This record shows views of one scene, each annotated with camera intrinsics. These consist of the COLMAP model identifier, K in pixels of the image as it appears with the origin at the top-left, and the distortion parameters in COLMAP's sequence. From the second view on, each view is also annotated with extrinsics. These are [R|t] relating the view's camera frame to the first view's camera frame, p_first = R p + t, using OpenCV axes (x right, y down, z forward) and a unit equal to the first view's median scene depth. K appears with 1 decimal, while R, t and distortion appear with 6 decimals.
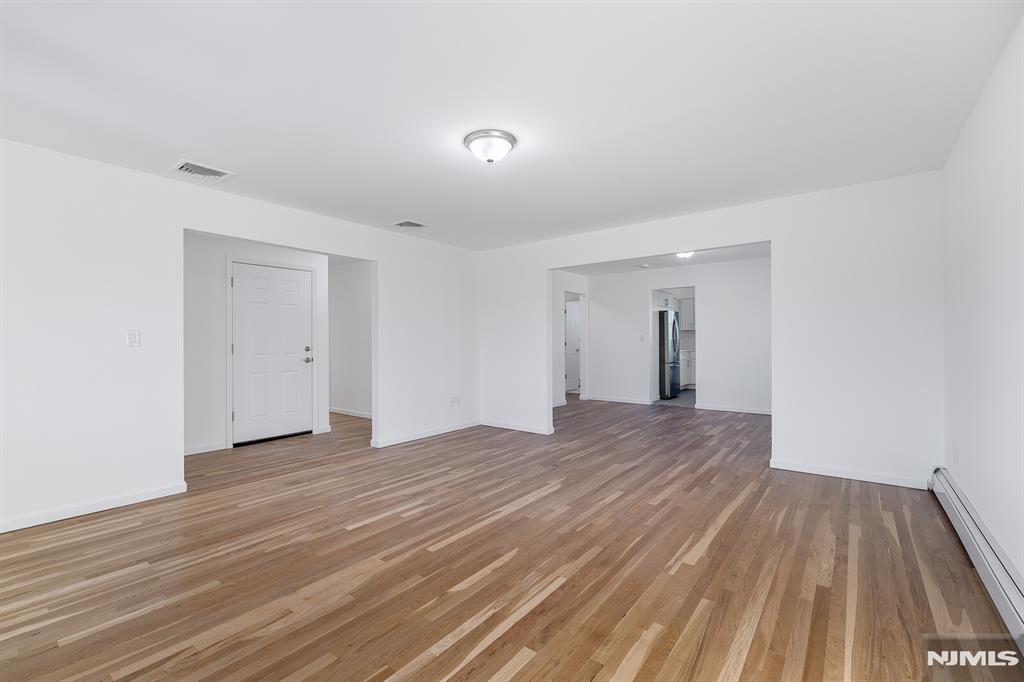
lens RADIAL K [[438.1, 0, 509.5], [0, 438.1, 340.9], [0, 0, 1]] dist [0.002949, -0.000816]
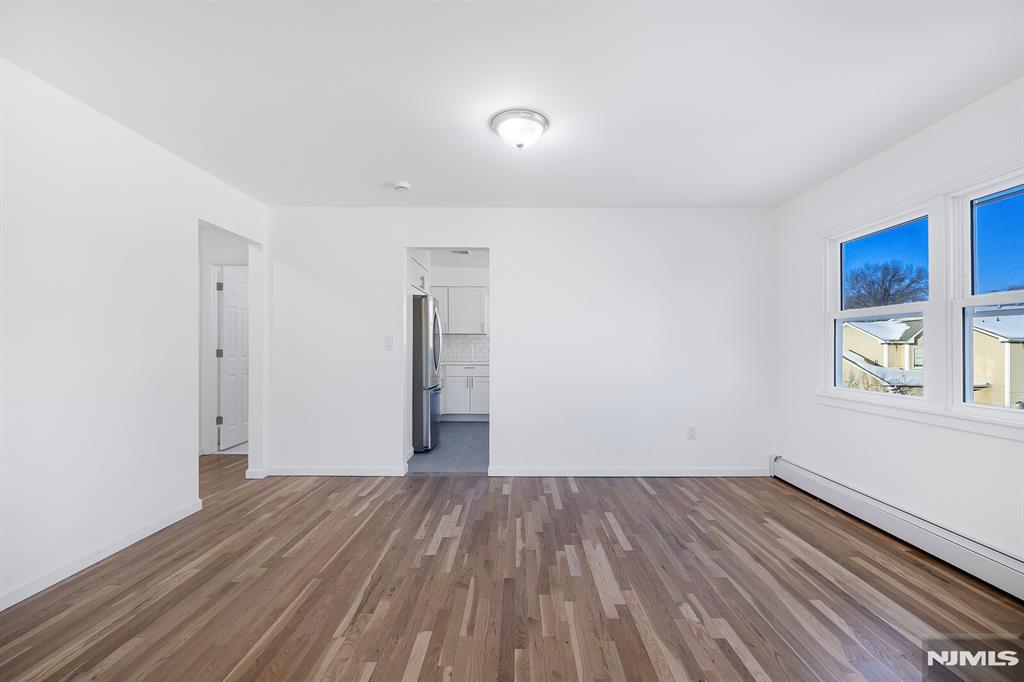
lens RADIAL K [[438.1, 0, 515.4], [0, 438.1, 349.7], [0, 0, 1]] dist [0.002949, -0.000816]
pose [[0.791143, 0.008676, 0.611570, 0.248661], [-0.012823, 0.999915, 0.002403, -0.002760], [-0.611497, -0.009743, 0.791187, 1.152709]]
